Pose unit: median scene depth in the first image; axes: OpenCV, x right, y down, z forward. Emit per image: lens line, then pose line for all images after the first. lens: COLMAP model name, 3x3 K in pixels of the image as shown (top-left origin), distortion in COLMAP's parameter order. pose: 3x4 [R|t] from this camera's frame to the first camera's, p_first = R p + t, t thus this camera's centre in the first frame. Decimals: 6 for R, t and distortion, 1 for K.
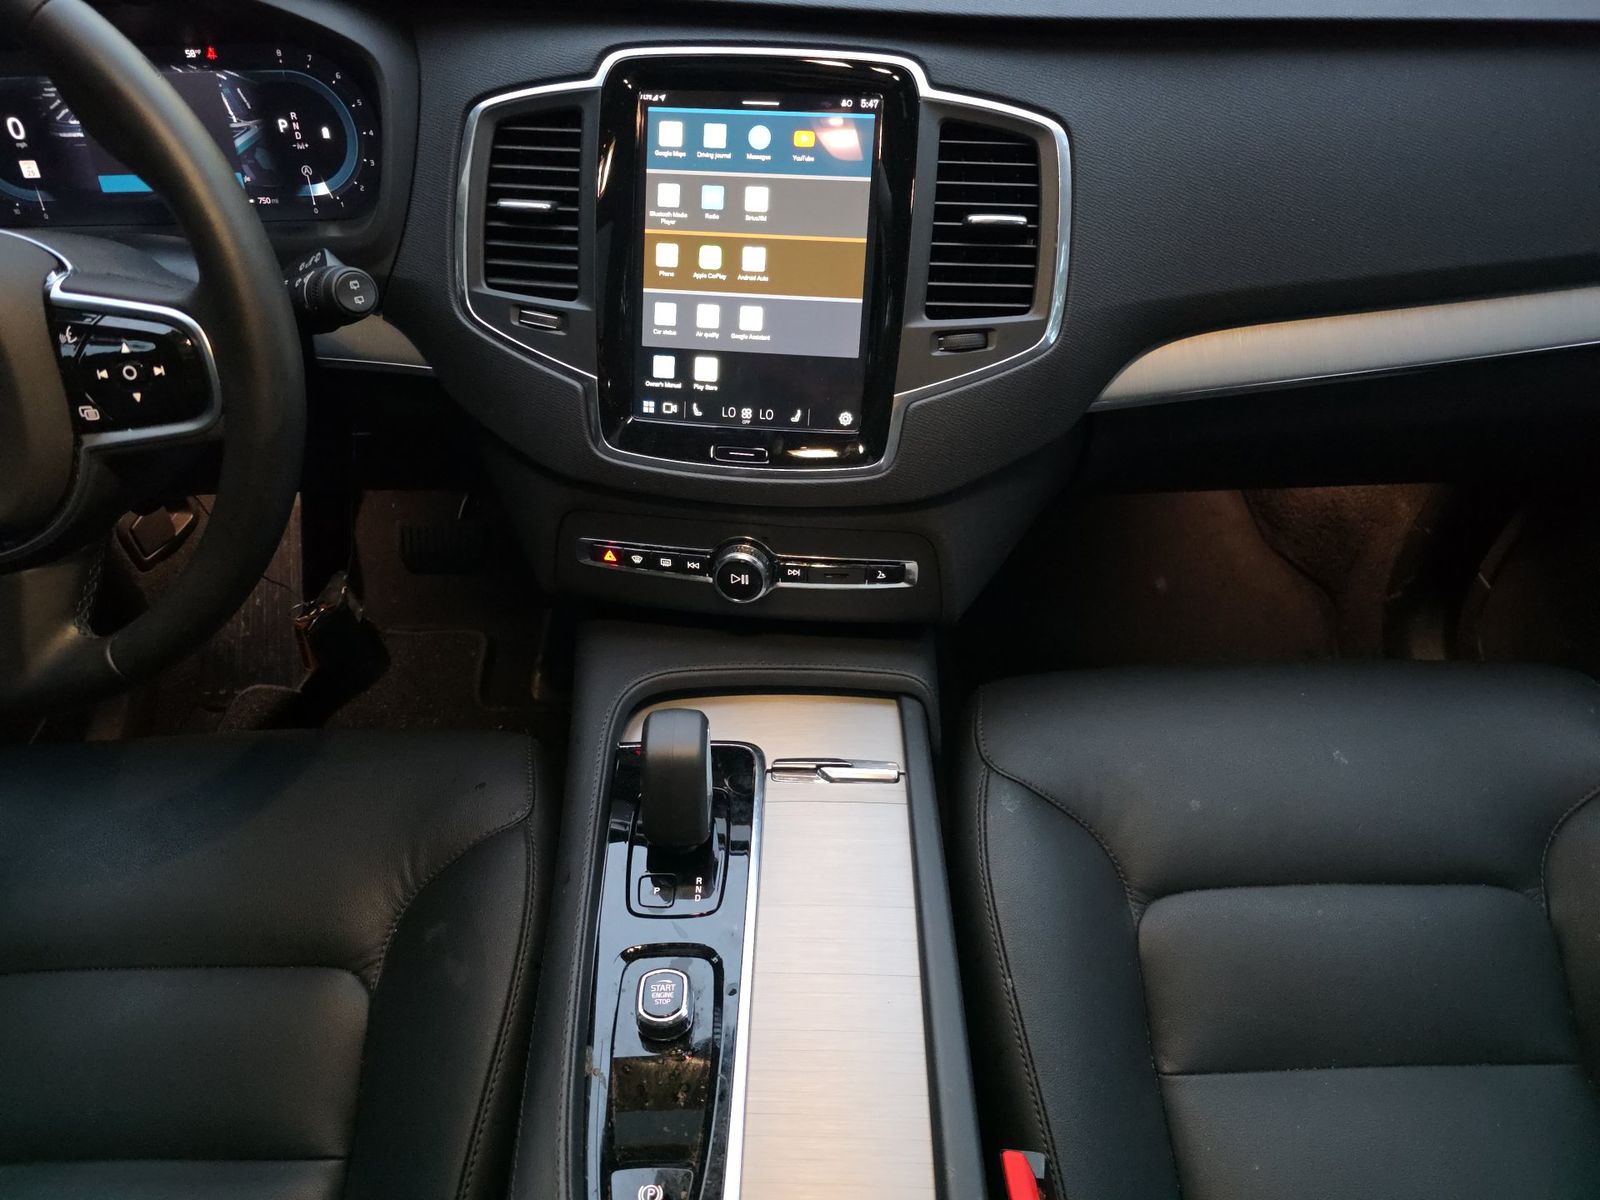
lens RADIAL K [[1027.4, 0, 805.8], [0, 1027.4, 616.0], [0, 0, 1]] dist [-0.005769, -0.021406]
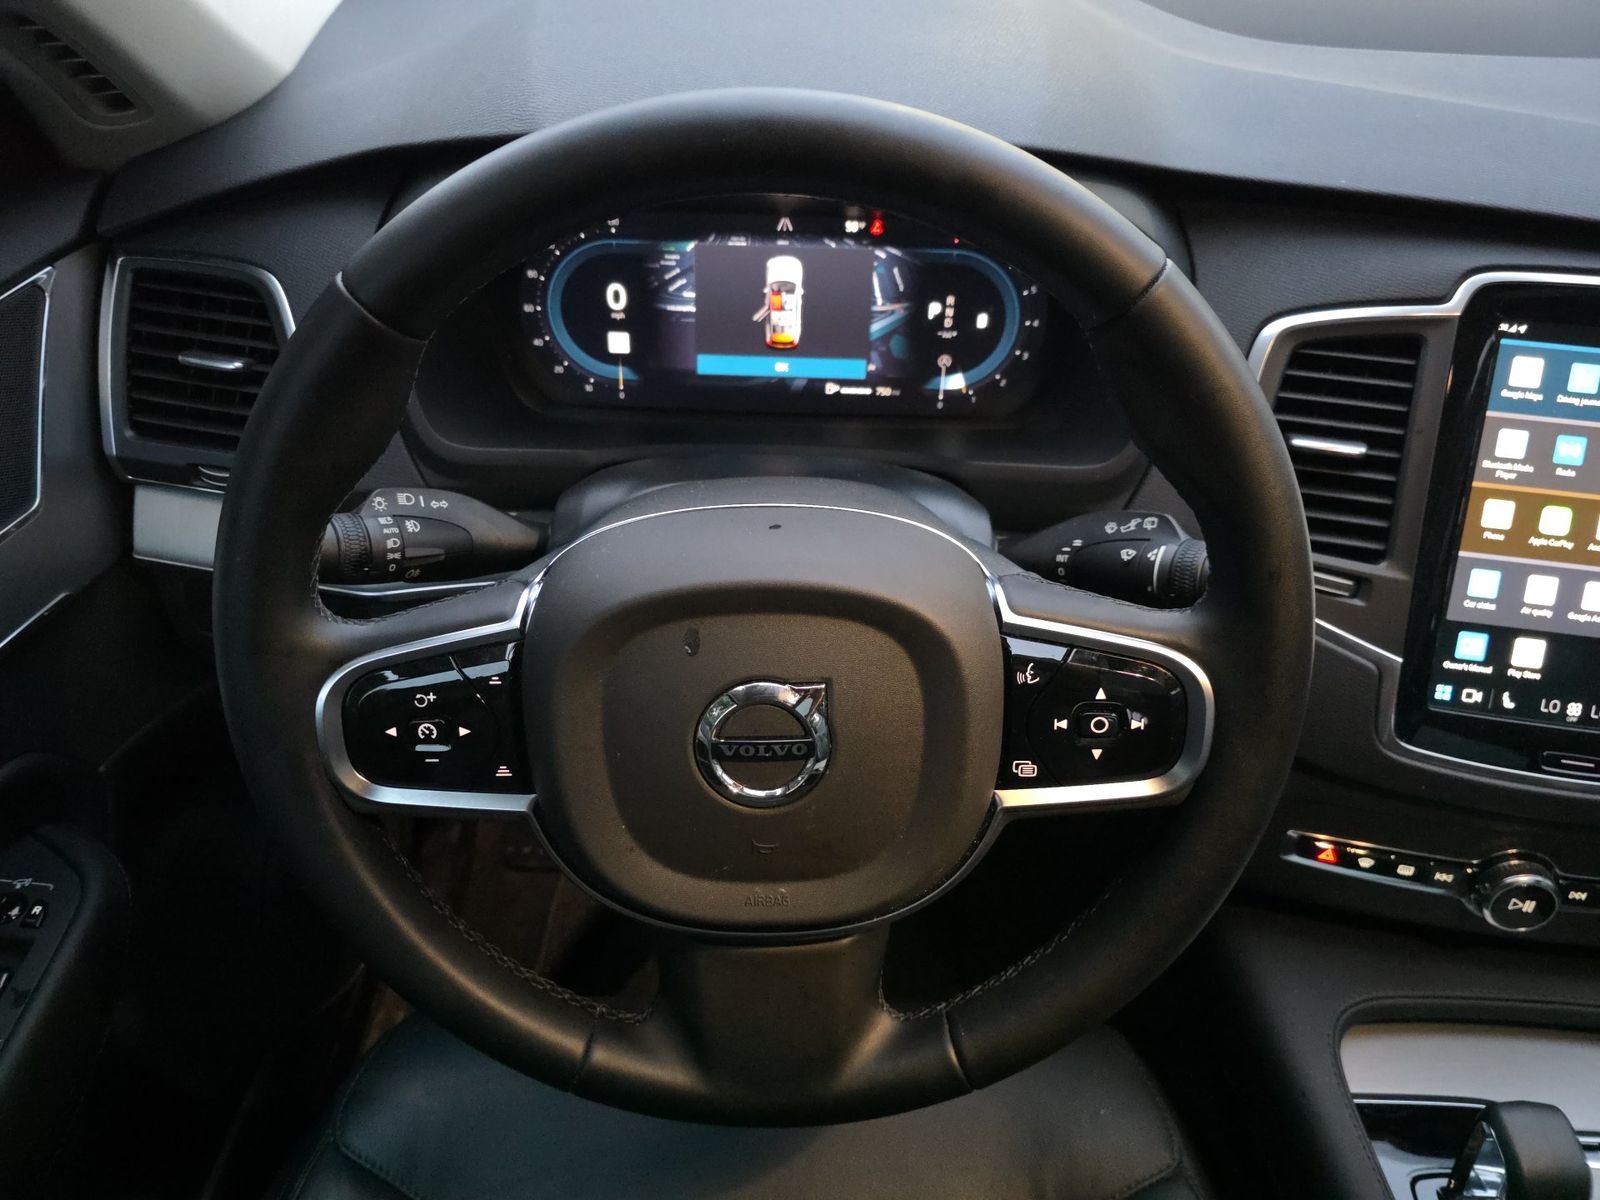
lens RADIAL K [[1027.4, 0, 760.5], [0, 1027.4, 575.3], [0, 0, 1]] dist [-0.005769, -0.021406]
pose [[0.997785, 0.049604, -0.044320, -0.657837], [-0.052959, 0.995543, -0.078031, -0.206007], [0.040251, 0.080205, 0.995965, 0.181368]]
